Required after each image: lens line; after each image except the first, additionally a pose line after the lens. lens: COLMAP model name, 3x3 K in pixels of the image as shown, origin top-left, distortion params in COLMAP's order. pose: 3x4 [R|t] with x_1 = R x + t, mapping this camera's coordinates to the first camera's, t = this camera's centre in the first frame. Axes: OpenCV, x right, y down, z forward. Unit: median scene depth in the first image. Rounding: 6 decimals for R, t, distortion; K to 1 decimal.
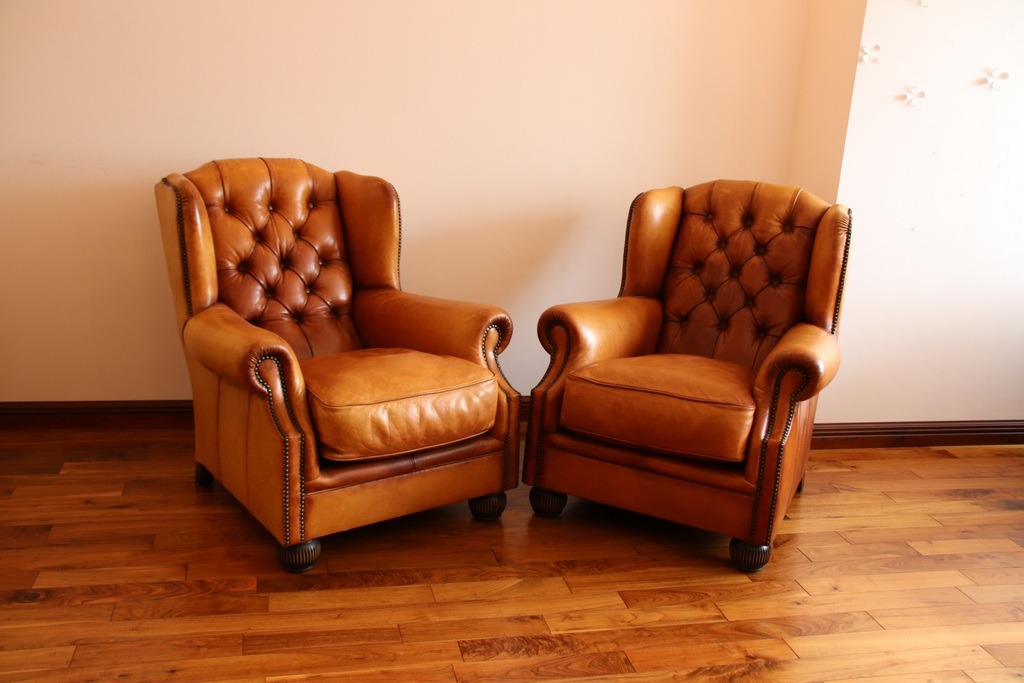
lens RADIAL K [[1007.2, 0, 511.9], [0, 1007.2, 344.4], [0, 0, 1]] dist [-0.078927, 0.217918]
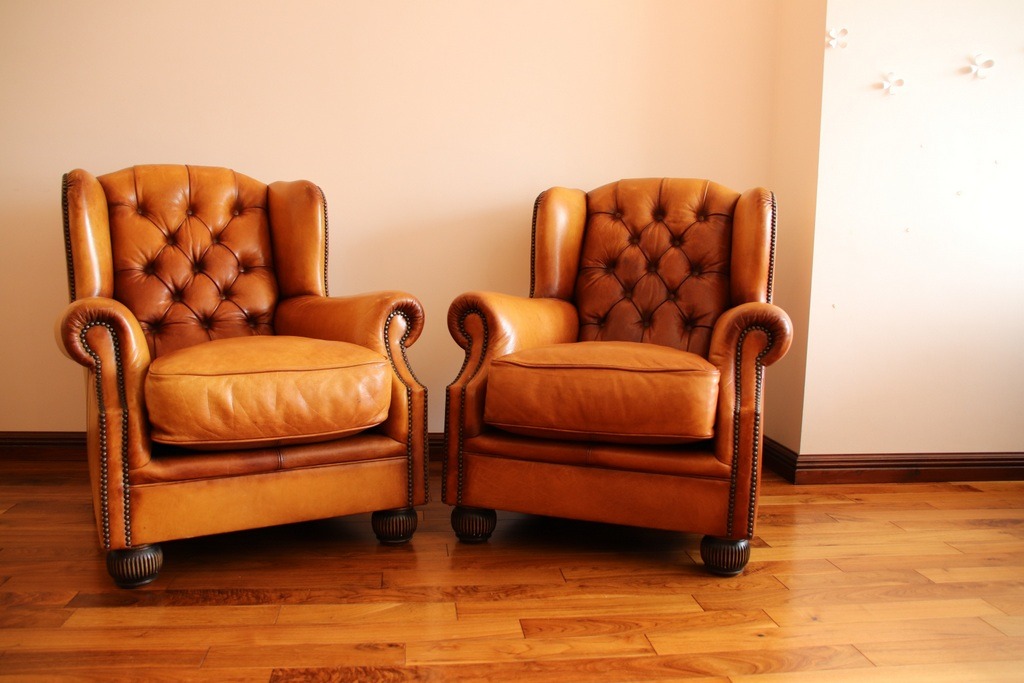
lens RADIAL K [[860.8, 0, 511.4], [0, 860.8, 347.0], [0, 0, 1]] dist [-0.141328, 0.133925]
pose [[0.994091, -0.026359, -0.105299, 0.170769], [0.009602, 0.987619, -0.156575, 0.140705], [0.108123, 0.154639, 0.982037, 0.327002]]
